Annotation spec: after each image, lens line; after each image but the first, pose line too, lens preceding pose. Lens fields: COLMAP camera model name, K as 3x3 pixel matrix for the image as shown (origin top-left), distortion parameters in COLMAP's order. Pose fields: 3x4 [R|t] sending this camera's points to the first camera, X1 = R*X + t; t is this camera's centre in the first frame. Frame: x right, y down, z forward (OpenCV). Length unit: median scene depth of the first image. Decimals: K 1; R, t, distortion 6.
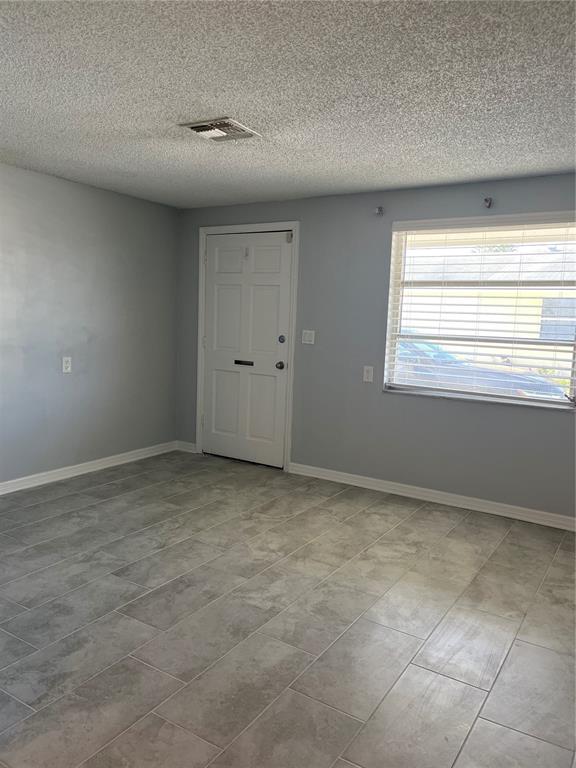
lens RADIAL K [[582.8, 0, 284.4], [0, 582.8, 383.5], [0, 0, 1]] dist [0.039217, -0.065879]
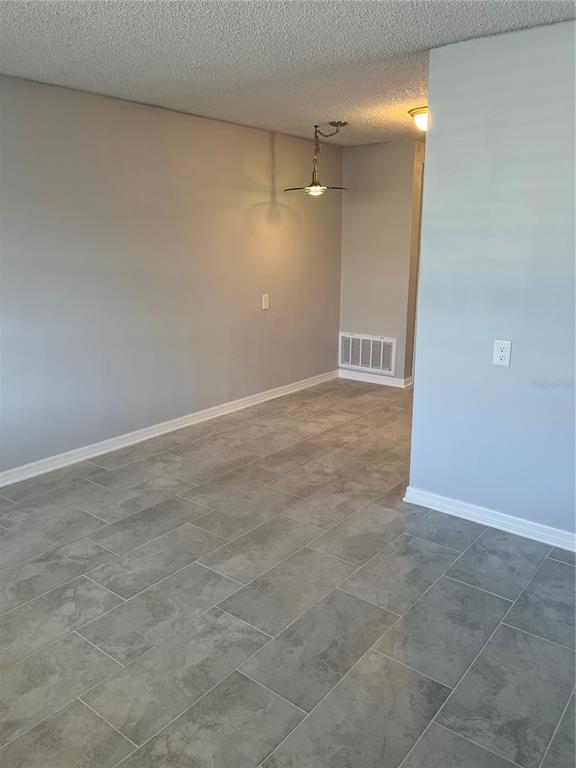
lens RADIAL K [[582.8, 0, 288.5], [0, 582.8, 383.3], [0, 0, 1]] dist [0.039217, -0.065879]
pose [[-0.993971, -0.058948, 0.092447, -0.182140], [-0.022655, 0.935398, 0.352870, -0.233739], [-0.107276, 0.348648, -0.931094, 1.688528]]
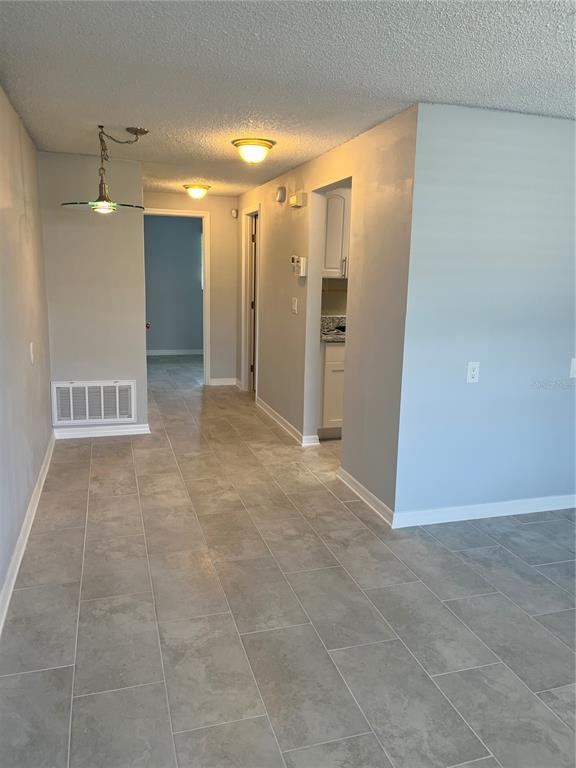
lens RADIAL K [[582.8, 0, 294.9], [0, 582.8, 383.0], [0, 0, 1]] dist [0.039217, -0.065879]
pose [[-0.644077, 0.092994, -0.759287, 0.743415], [-0.135513, 0.963014, 0.232897, -0.139330], [0.752862, 0.252897, -0.607653, 1.125530]]
